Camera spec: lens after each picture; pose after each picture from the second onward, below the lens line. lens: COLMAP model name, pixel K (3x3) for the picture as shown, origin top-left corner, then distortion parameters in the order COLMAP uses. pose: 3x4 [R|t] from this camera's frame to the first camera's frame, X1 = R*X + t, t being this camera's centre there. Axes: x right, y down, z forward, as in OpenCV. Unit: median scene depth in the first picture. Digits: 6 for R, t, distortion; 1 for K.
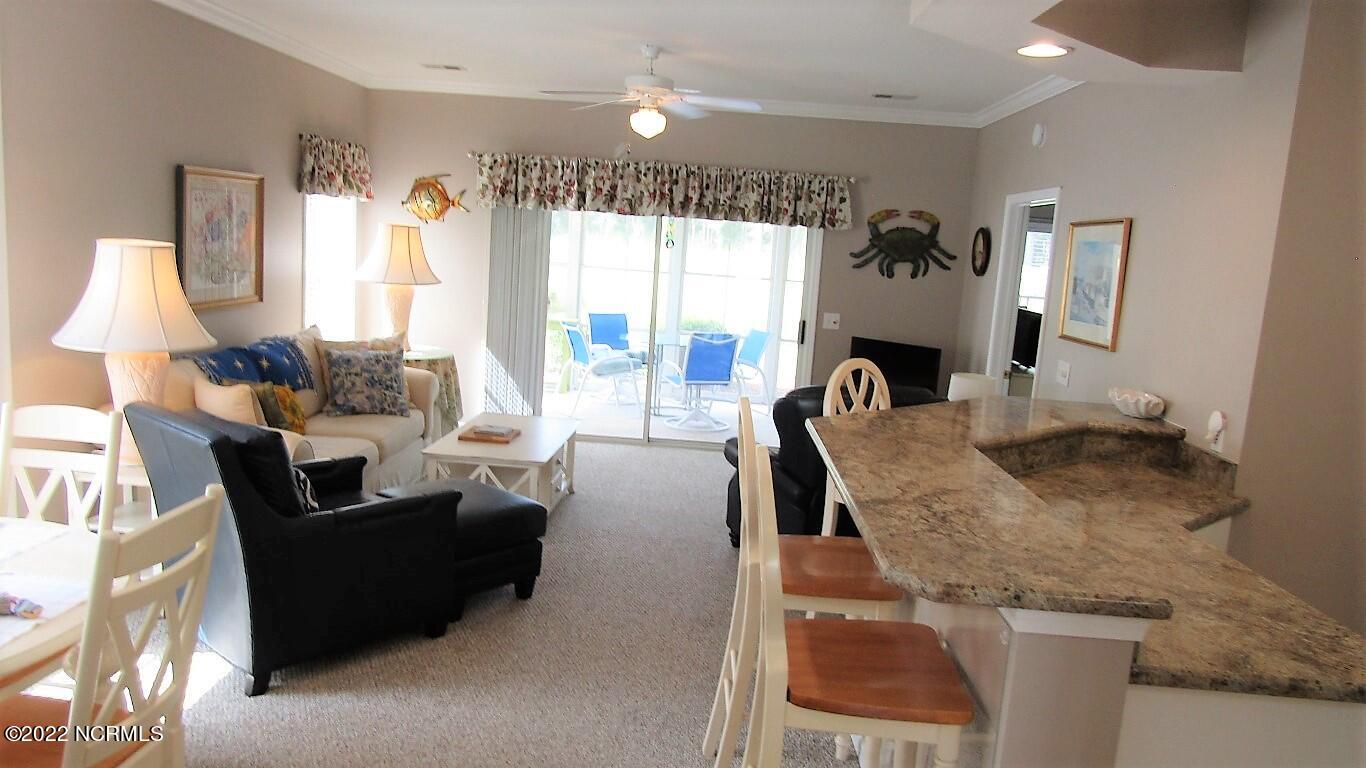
lens RADIAL K [[964.0, 0, 683.9], [0, 964.0, 383.6], [0, 0, 1]] dist [-0.019955, 0.013955]
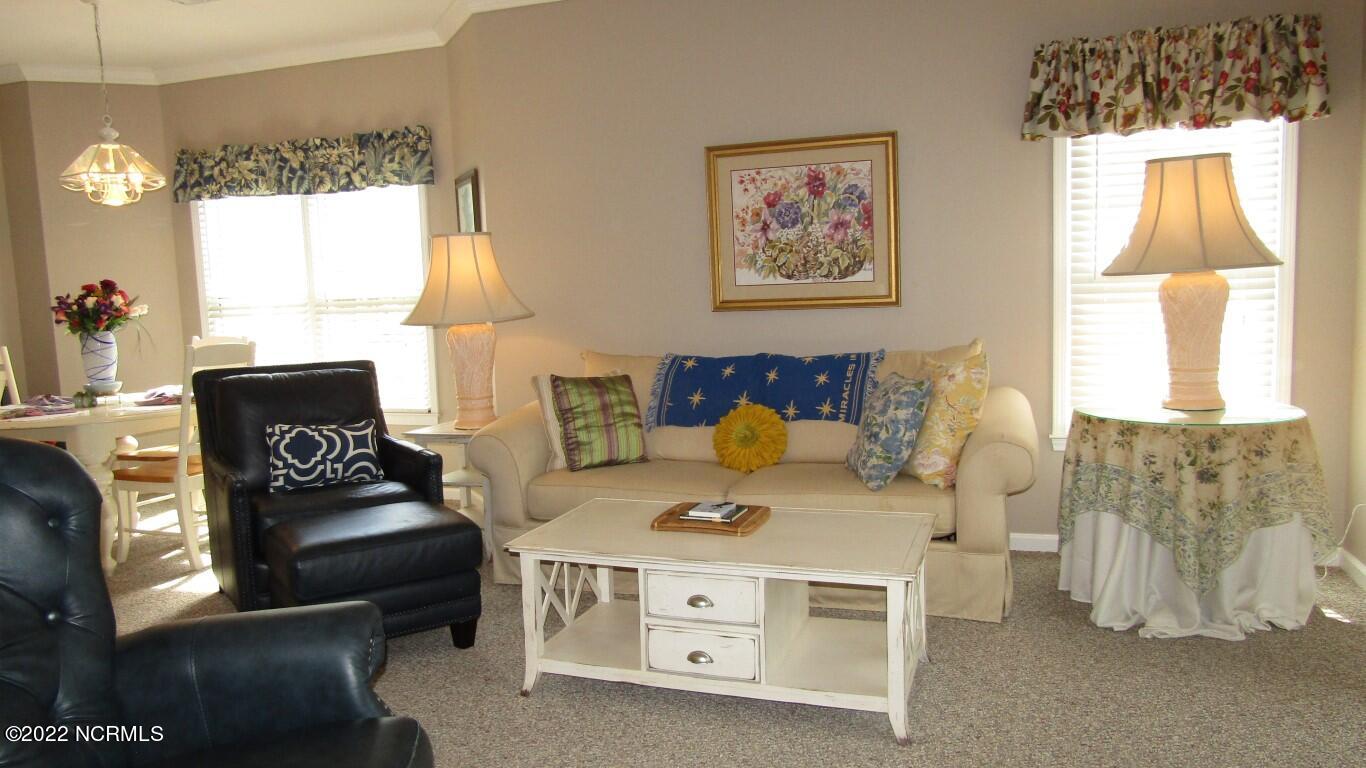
lens RADIAL K [[964.0, 0, 674.3], [0, 964.0, 385.8], [0, 0, 1]] dist [-0.019955, 0.013955]
pose [[-0.284245, 0.045456, -0.957673, 0.351388], [-0.125929, 0.988452, 0.084294, -0.070939], [0.950445, 0.144559, -0.275238, 1.166177]]
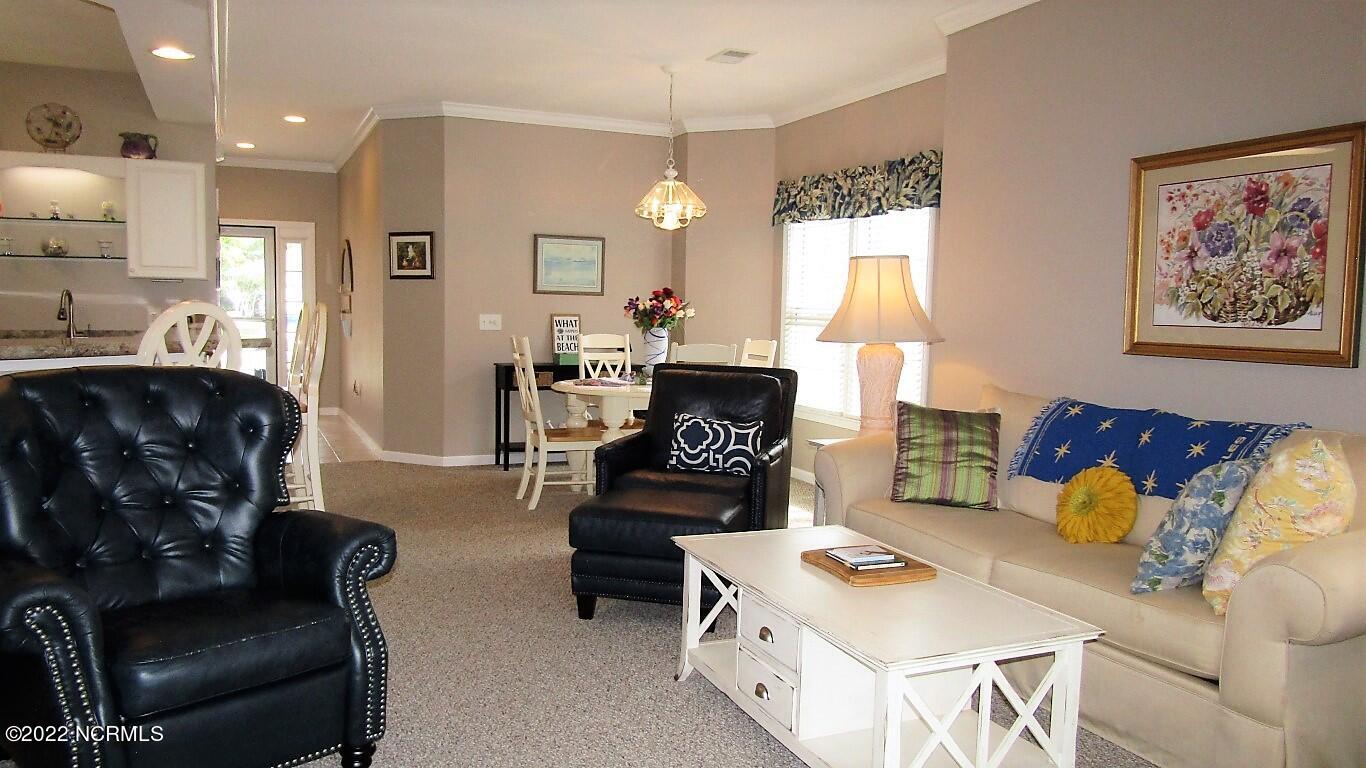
lens RADIAL K [[964.0, 0, 673.3], [0, 964.0, 385.3], [0, 0, 1]] dist [-0.019955, 0.013955]
pose [[-0.887279, -0.052640, -0.458219, 0.139248], [-0.151345, 0.971688, 0.181430, -0.125453], [0.435696, 0.230328, -0.870125, 1.440167]]
